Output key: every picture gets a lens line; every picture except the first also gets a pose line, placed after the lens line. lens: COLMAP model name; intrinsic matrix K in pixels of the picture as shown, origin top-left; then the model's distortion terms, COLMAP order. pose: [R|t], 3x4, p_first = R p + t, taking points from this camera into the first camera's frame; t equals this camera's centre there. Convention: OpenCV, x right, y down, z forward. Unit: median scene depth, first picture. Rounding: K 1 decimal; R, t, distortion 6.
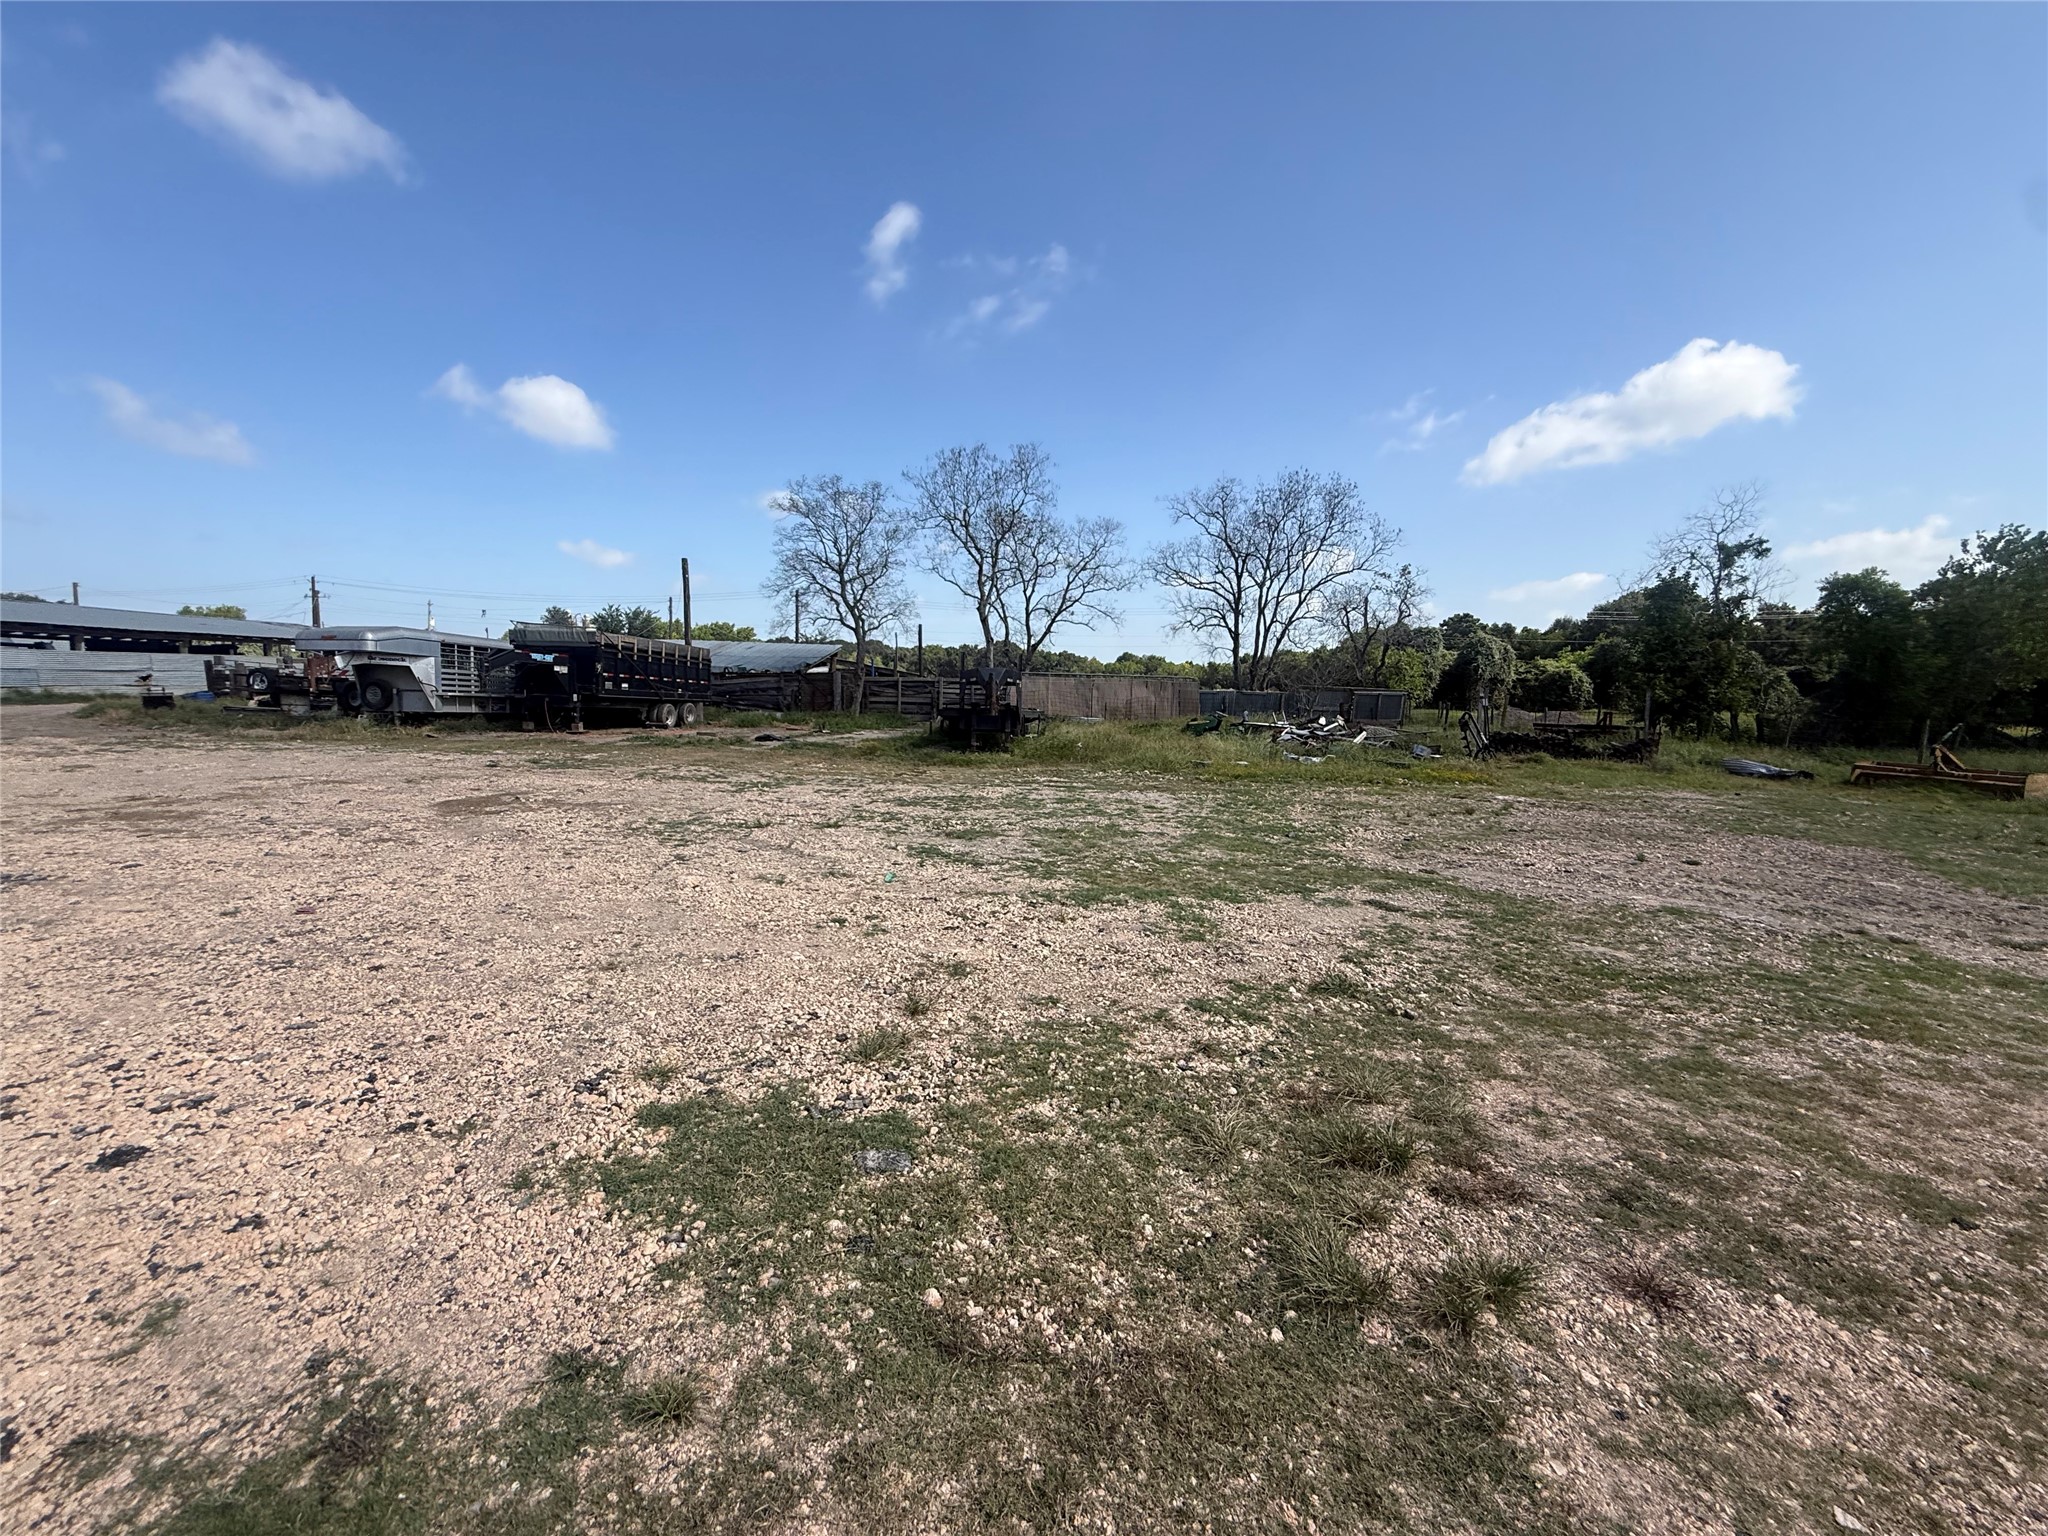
lens RADIAL K [[812.4, 0, 1031.9], [0, 812.4, 773.8], [0, 0, 1]] dist [-0.001502, 0.000441]
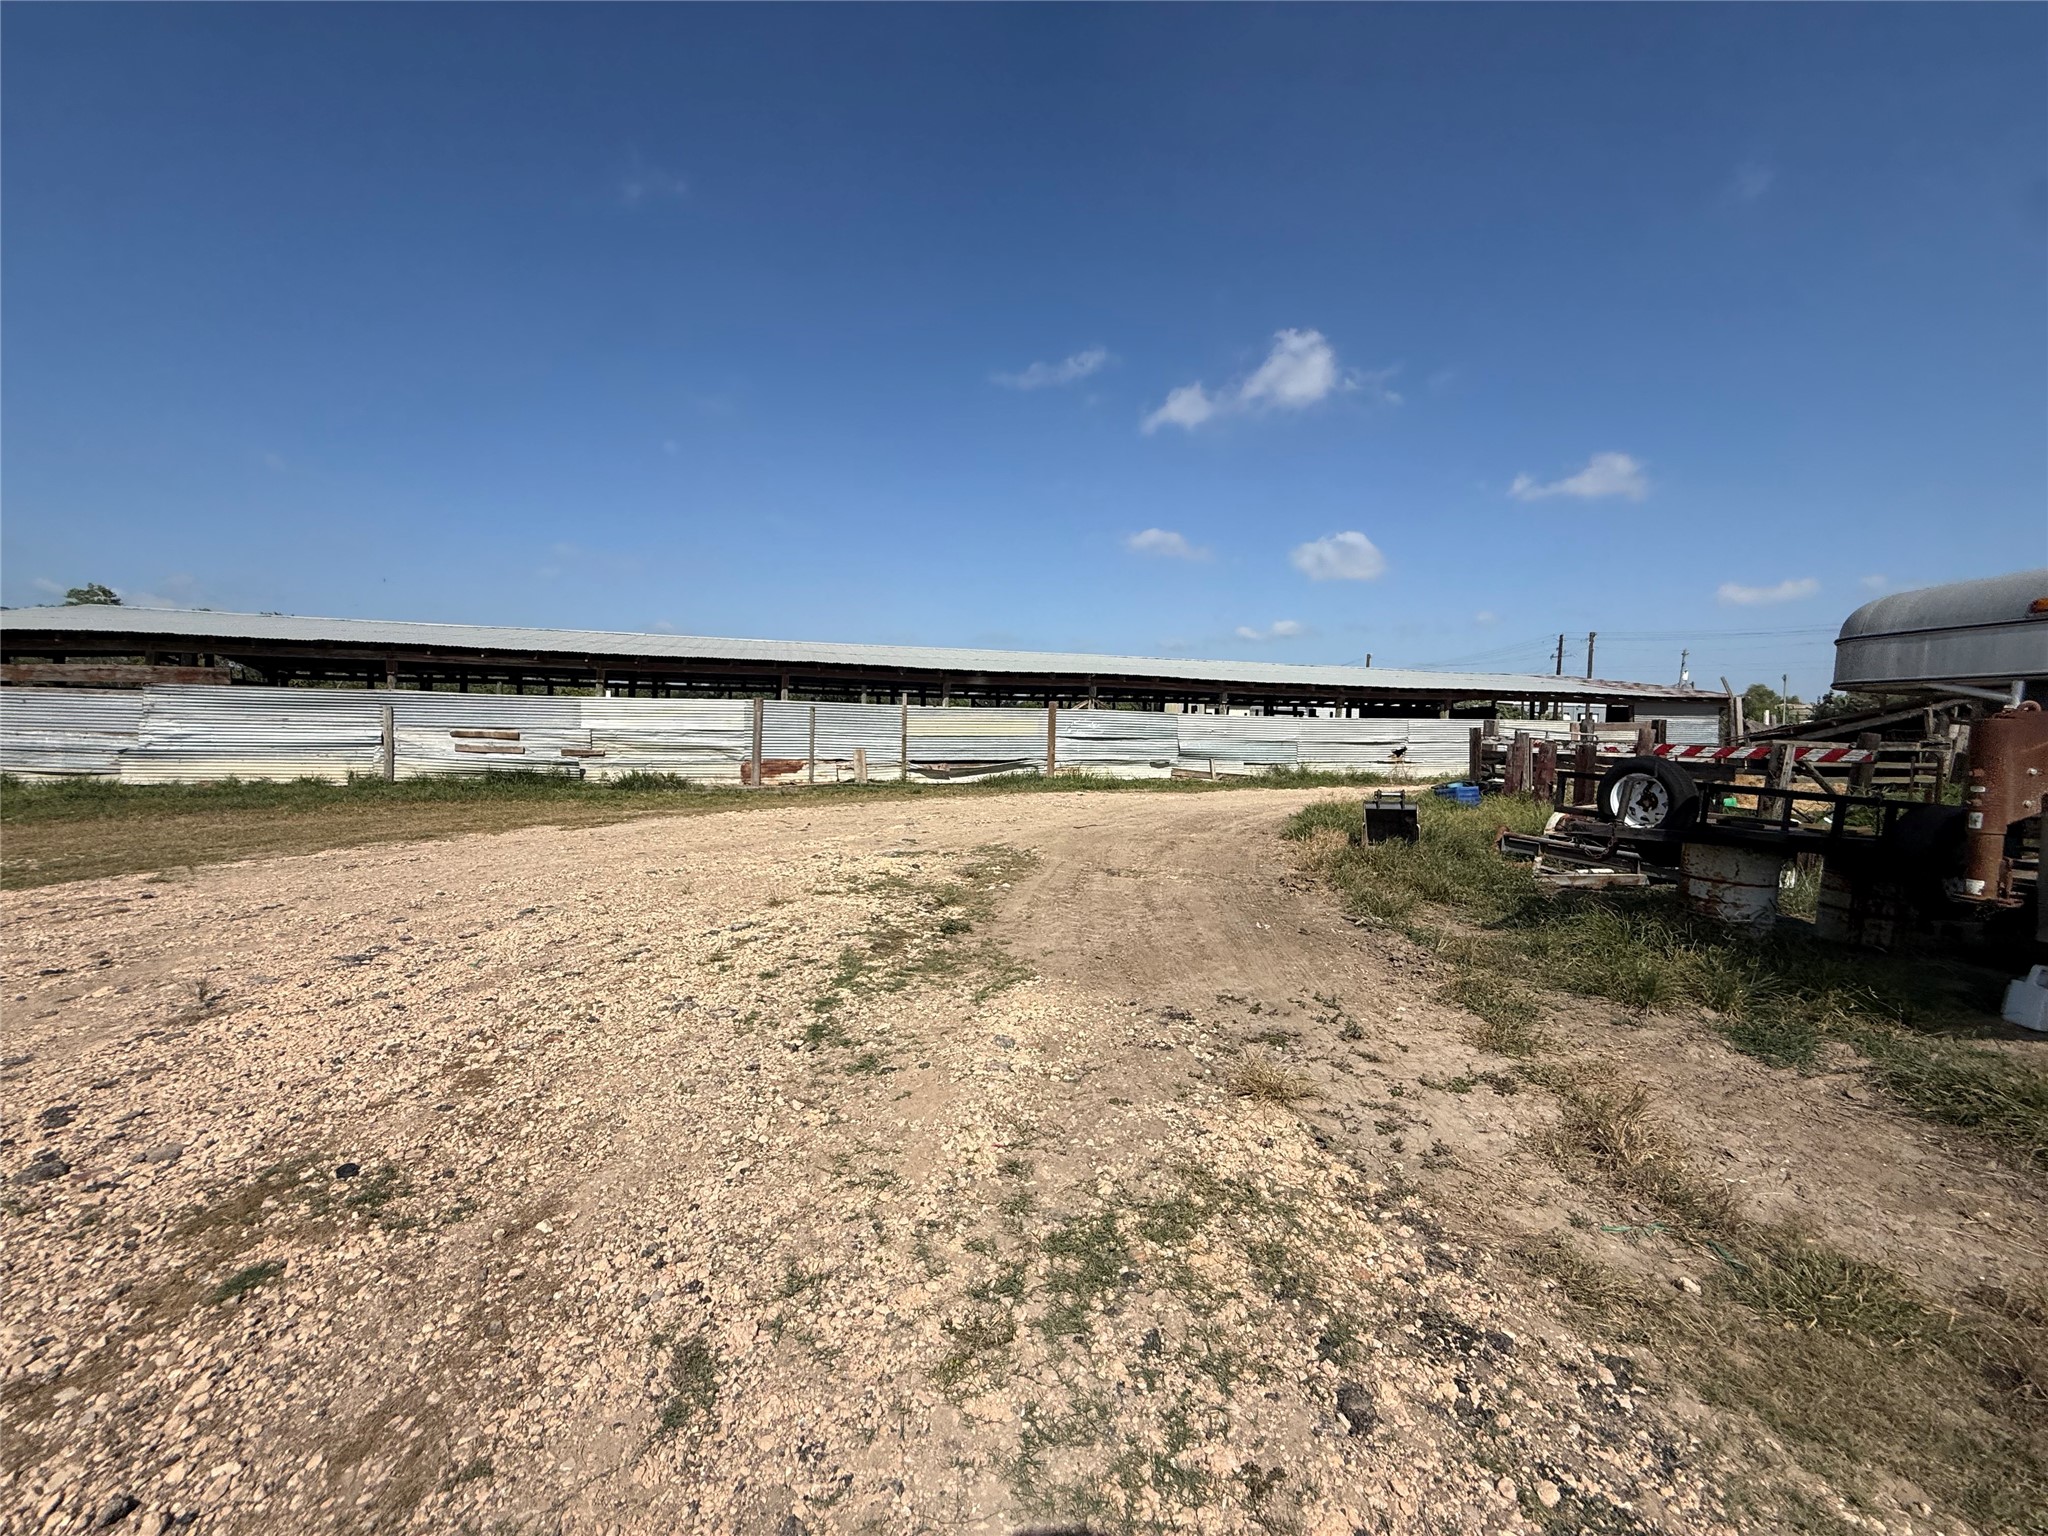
lens RADIAL K [[812.4, 0, 1019.9], [0, 812.4, 765.3], [0, 0, 1]] dist [-0.001502, 0.000441]
pose [[0.283733, 0.037624, -0.958165, -0.522747], [-0.120195, 0.992744, 0.003389, -0.072691], [0.951340, 0.114205, 0.286197, 0.498468]]
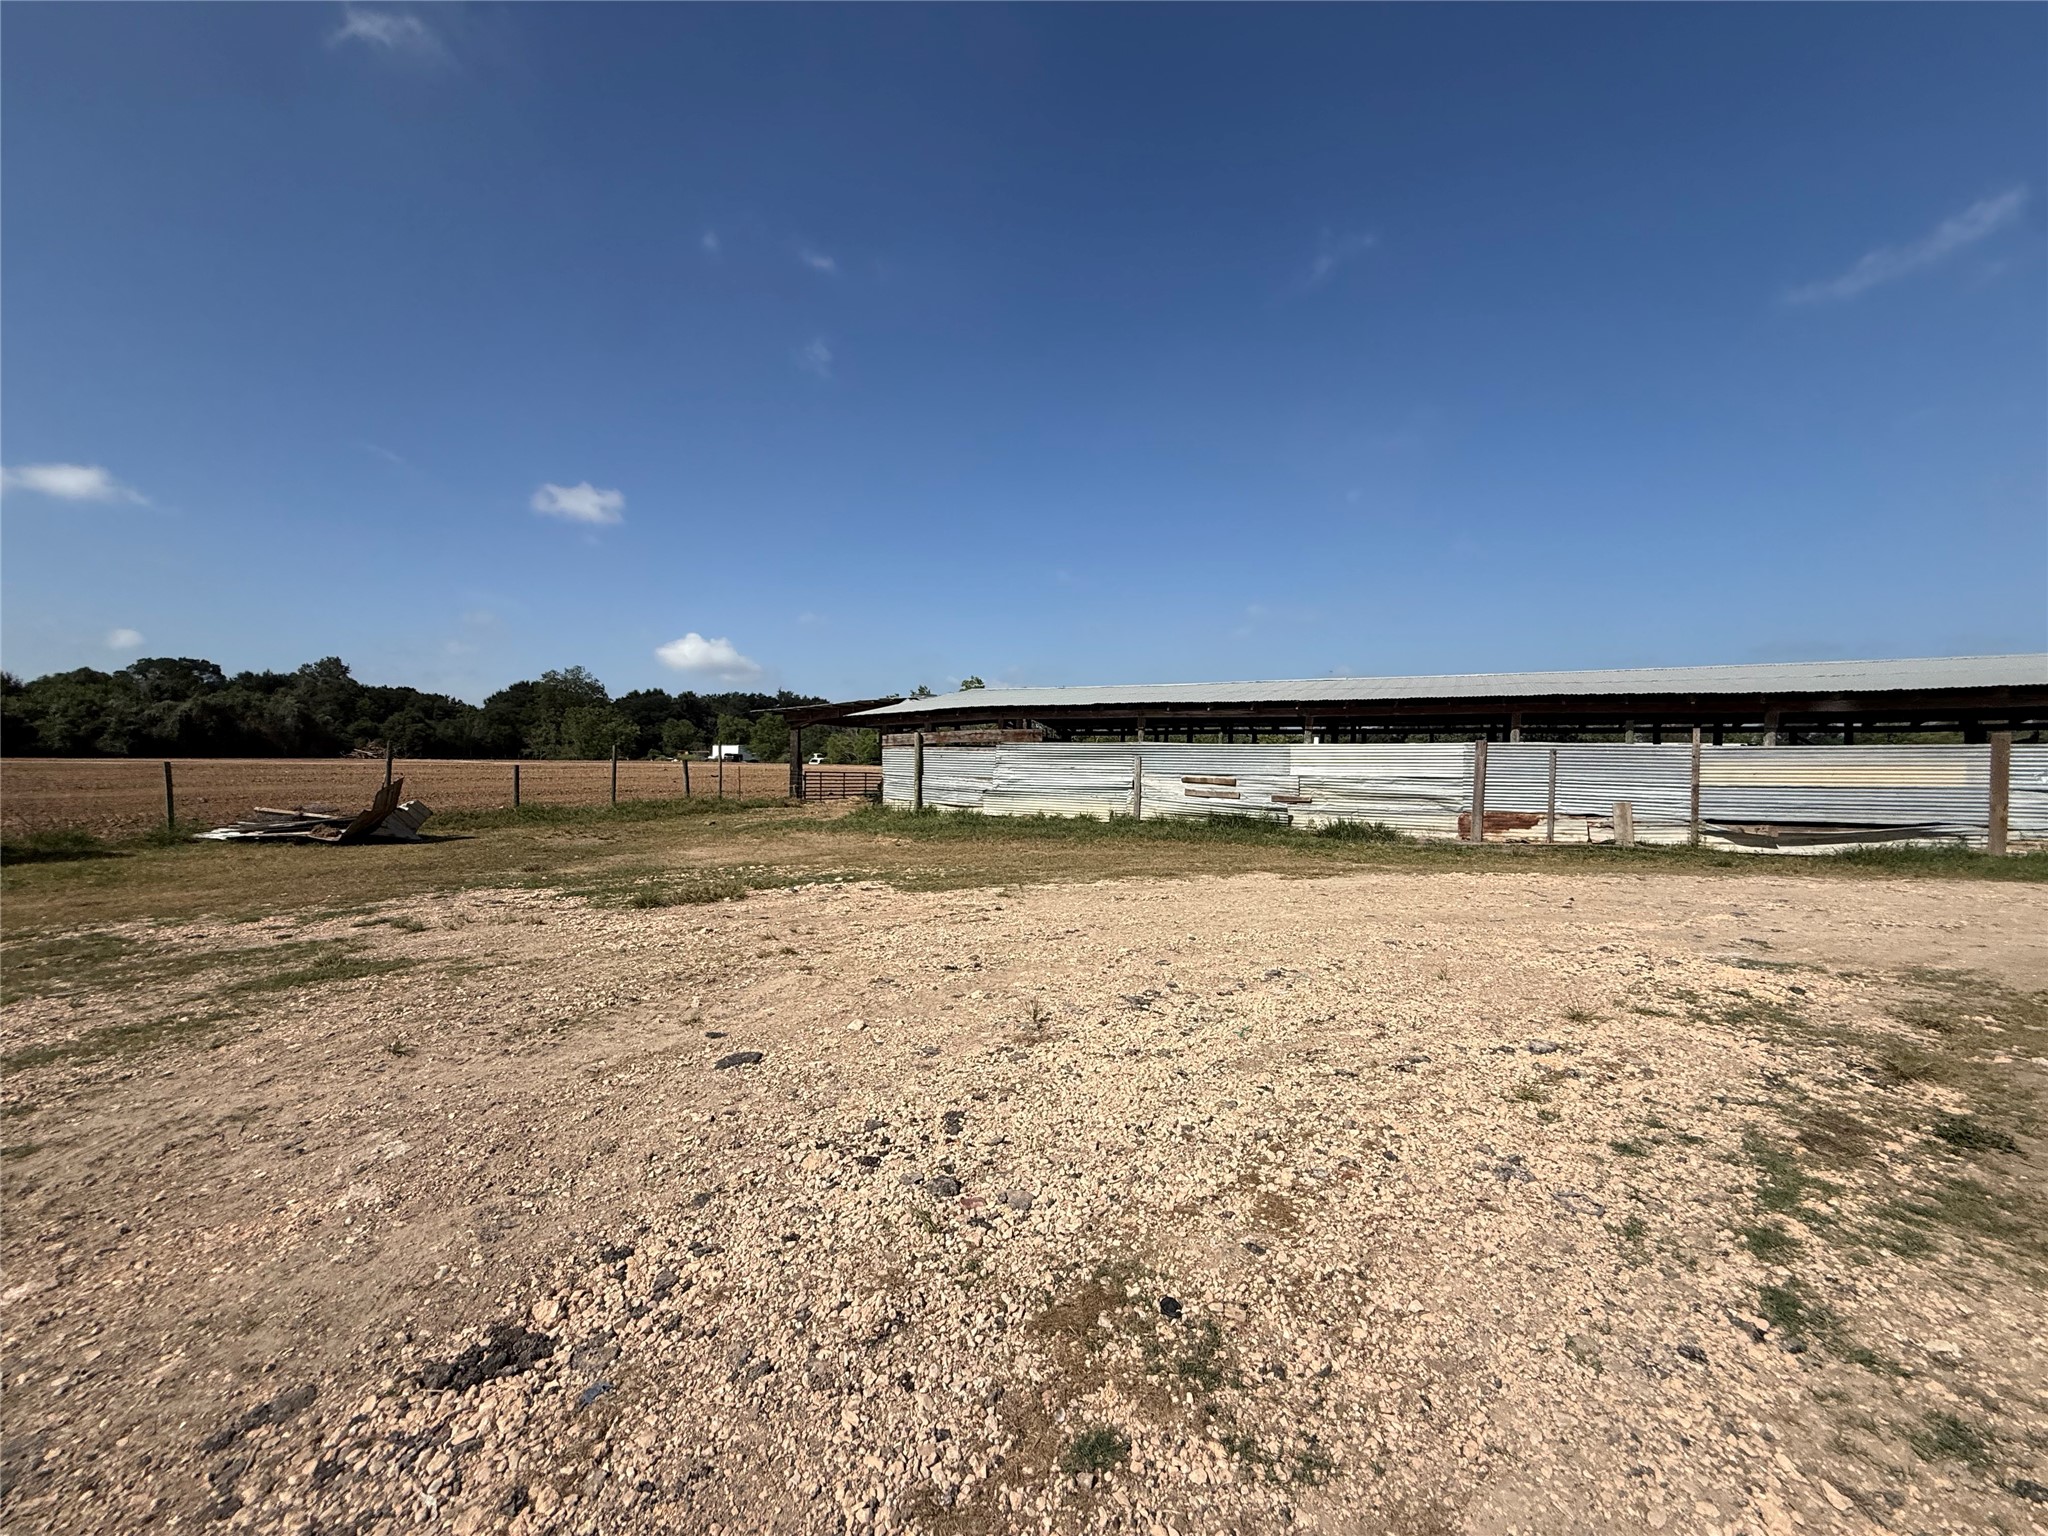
lens RADIAL K [[812.4, 0, 1021.5], [0, 812.4, 772.8], [0, 0, 1]] dist [-0.001502, 0.000441]
pose [[-0.477854, -0.004527, -0.878428, -0.558742], [-0.113750, 0.991886, 0.056767, -0.072272], [0.871044, 0.127047, -0.474491, 0.472310]]
